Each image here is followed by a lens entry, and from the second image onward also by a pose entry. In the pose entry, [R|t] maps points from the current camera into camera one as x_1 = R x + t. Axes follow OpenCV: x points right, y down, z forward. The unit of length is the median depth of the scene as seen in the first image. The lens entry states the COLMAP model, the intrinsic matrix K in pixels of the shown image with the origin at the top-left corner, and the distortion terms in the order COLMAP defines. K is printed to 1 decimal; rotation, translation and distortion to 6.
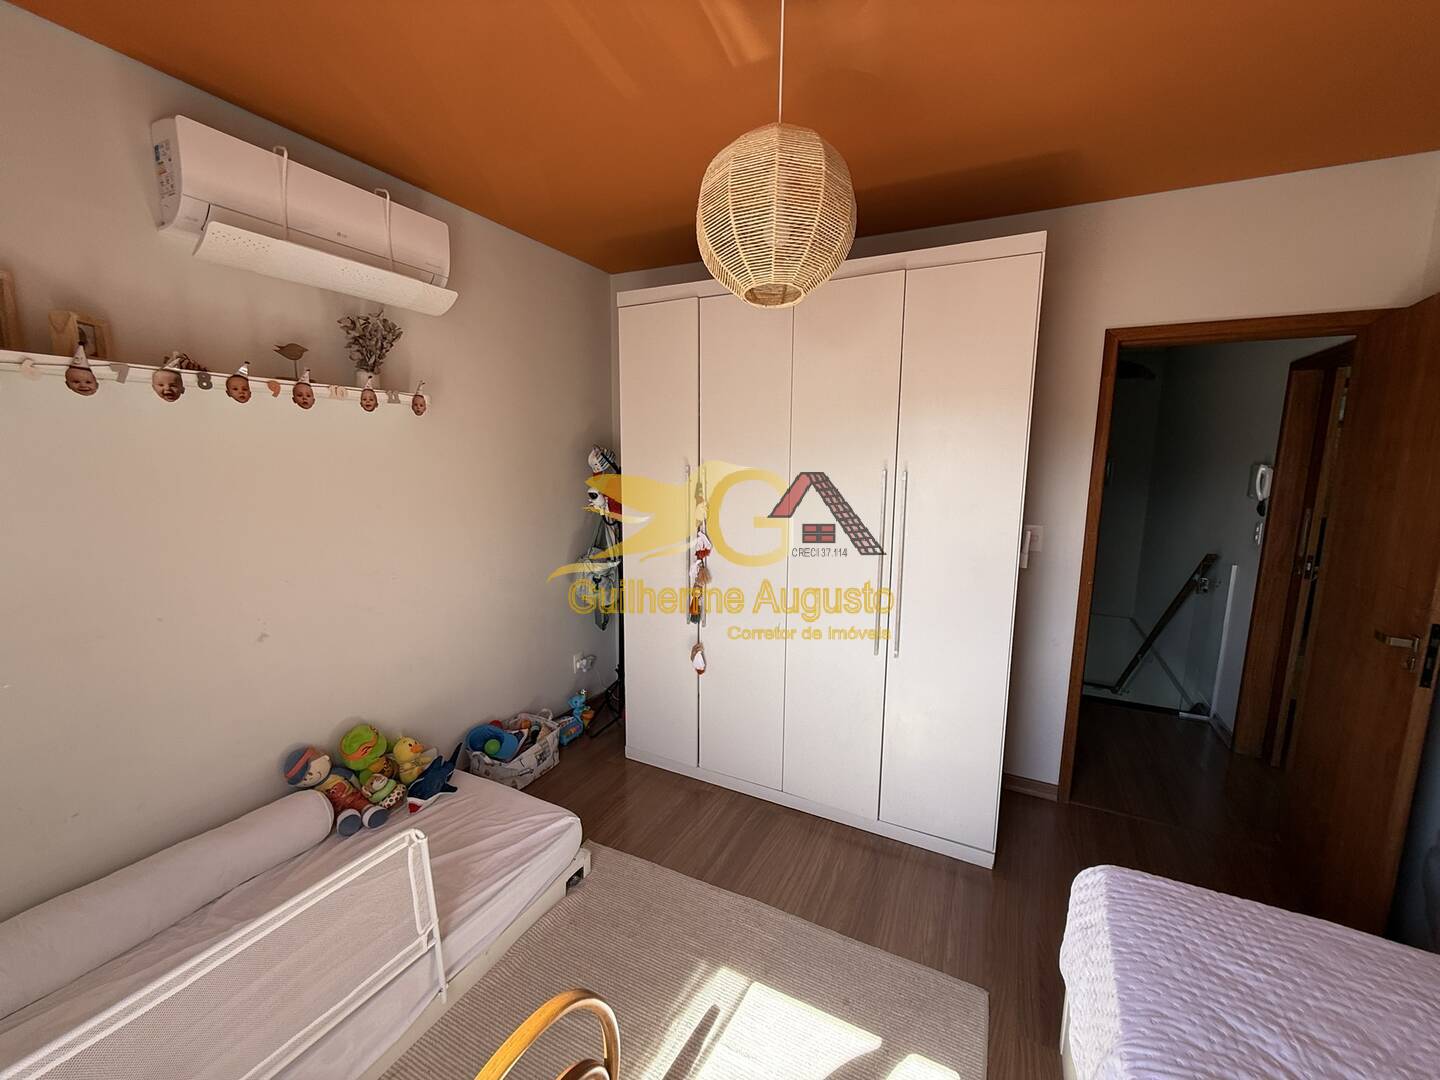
lens RADIAL K [[572.1, 0, 723.8], [0, 572.1, 546.3], [0, 0, 1]] dist [0.003498, -0.000568]
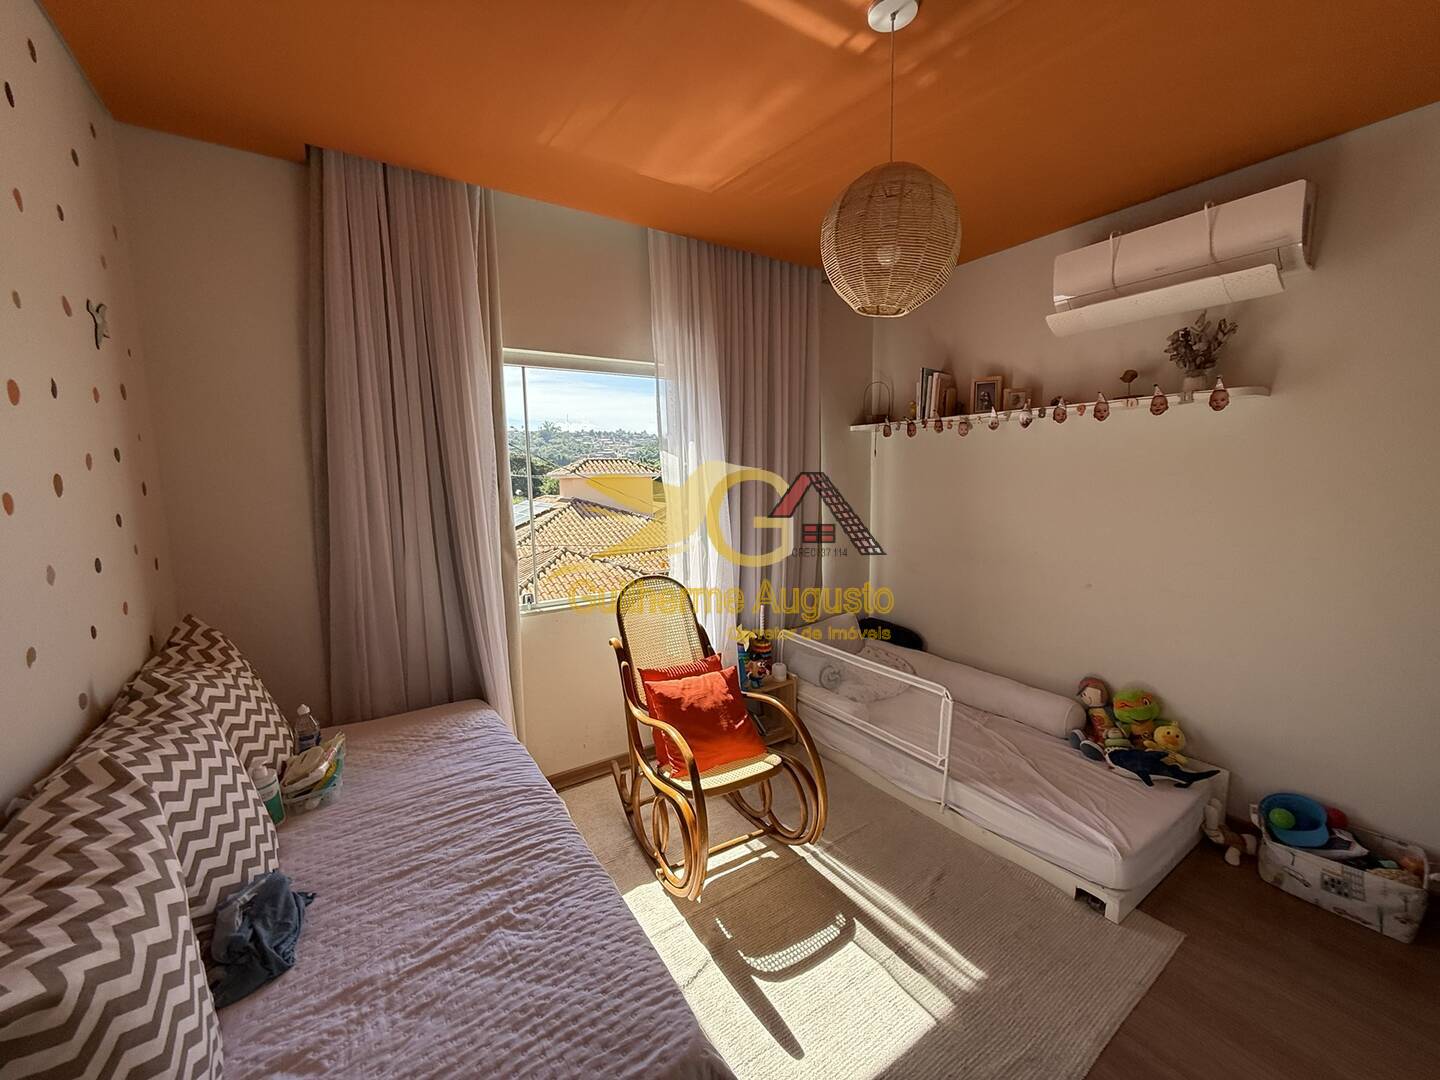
lens RADIAL K [[572.1, 0, 721.6], [0, 572.1, 538.8], [0, 0, 1]] dist [0.003498, -0.000568]
pose [[-0.486658, 0.095275, -0.868381, 0.860642], [-0.129238, 0.975245, 0.179427, -0.091906], [0.863980, 0.199548, -0.462298, 0.868265]]
